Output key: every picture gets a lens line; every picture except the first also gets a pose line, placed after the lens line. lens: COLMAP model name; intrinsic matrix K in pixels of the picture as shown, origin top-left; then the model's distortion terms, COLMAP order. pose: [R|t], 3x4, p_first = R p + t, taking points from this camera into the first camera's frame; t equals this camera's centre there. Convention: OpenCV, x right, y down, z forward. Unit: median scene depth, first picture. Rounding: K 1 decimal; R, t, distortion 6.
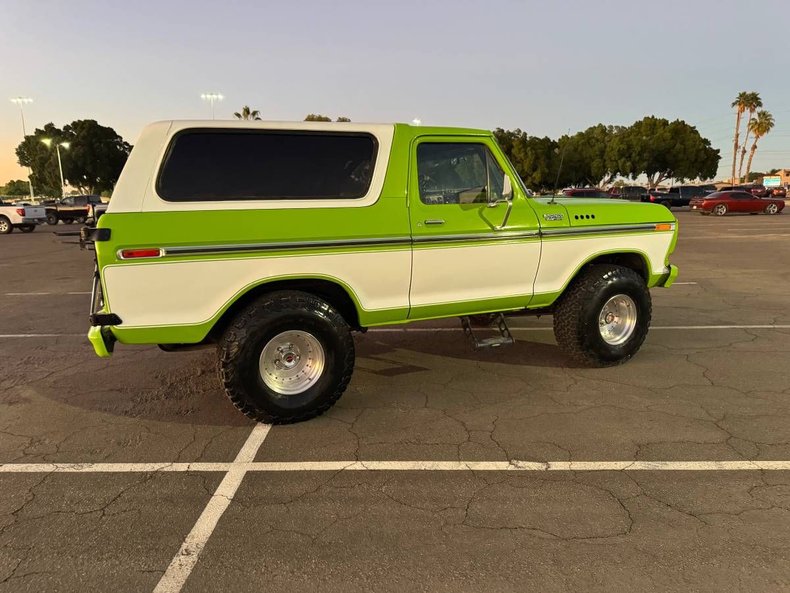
lens RADIAL K [[571.0, 0, 397.7], [0, 571.0, 297.5], [0, 0, 1]] dist [0.068166, -0.093457]
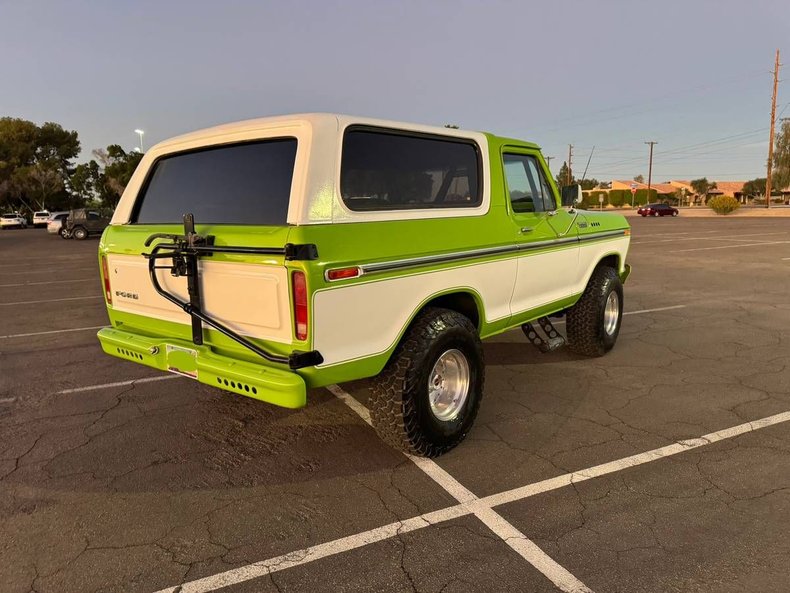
lens RADIAL K [[571.0, 0, 397.7], [0, 571.0, 297.5], [0, 0, 1]] dist [0.068166, -0.093457]
pose [[0.882902, -0.071750, 0.464043, -0.680565], [0.085677, 0.996283, -0.008969, -0.025406], [-0.461674, 0.047676, 0.885767, 0.221890]]
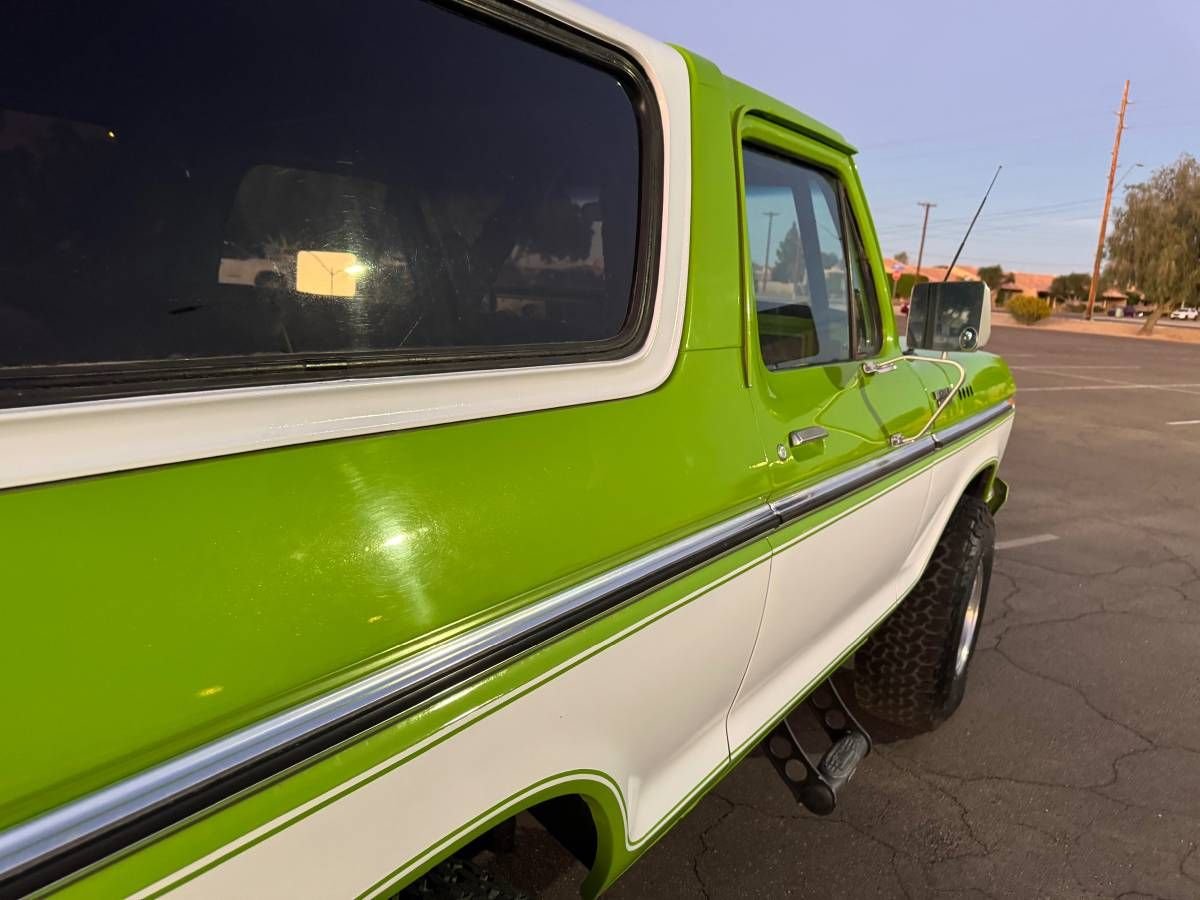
lens RADIAL K [[867.4, 0, 604.1], [0, 867.4, 451.6], [0, 0, 1]] dist [0.068166, -0.093457]
pose [[0.842482, -0.033209, 0.537700, -0.271135], [0.011616, 0.998986, 0.043499, -0.158798], [-0.538600, -0.030401, 0.842013, 0.754794]]
